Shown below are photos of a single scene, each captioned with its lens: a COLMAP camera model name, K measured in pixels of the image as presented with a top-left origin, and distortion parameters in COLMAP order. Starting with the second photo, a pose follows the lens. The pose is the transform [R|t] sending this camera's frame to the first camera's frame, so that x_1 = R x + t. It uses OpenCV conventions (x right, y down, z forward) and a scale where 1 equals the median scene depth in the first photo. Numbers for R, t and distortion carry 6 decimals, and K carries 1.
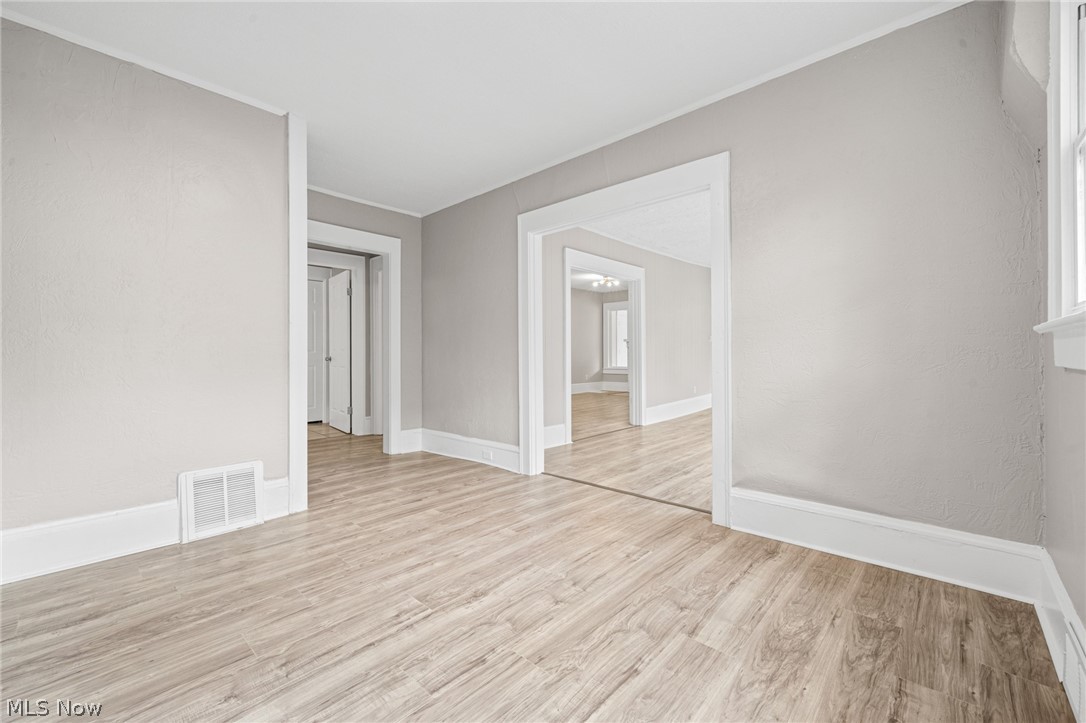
lens RADIAL K [[444.5, 0, 536.4], [0, 444.5, 355.2], [0, 0, 1]] dist [0.002314, 0.001021]
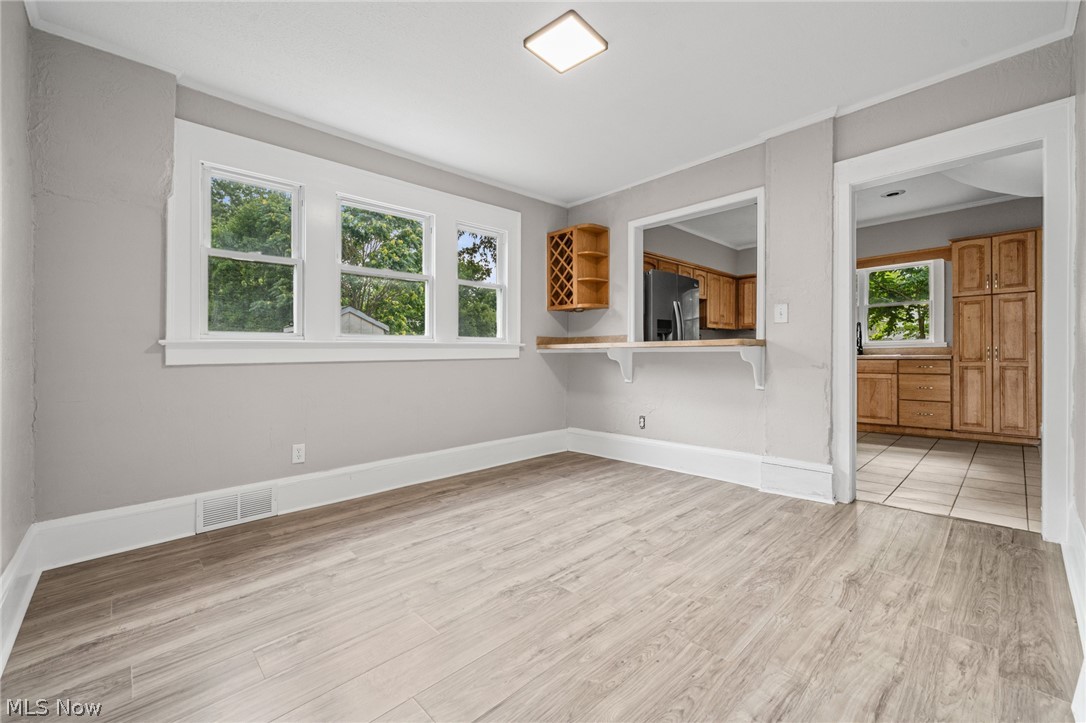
lens RADIAL K [[444.5, 0, 540.4], [0, 444.5, 365.9], [0, 0, 1]] dist [0.002314, 0.001021]
pose [[-0.998386, 0.015083, 0.054752, -0.283067], [0.017069, 0.999207, 0.035981, -0.006726], [-0.054165, 0.036857, -0.997852, 2.109261]]
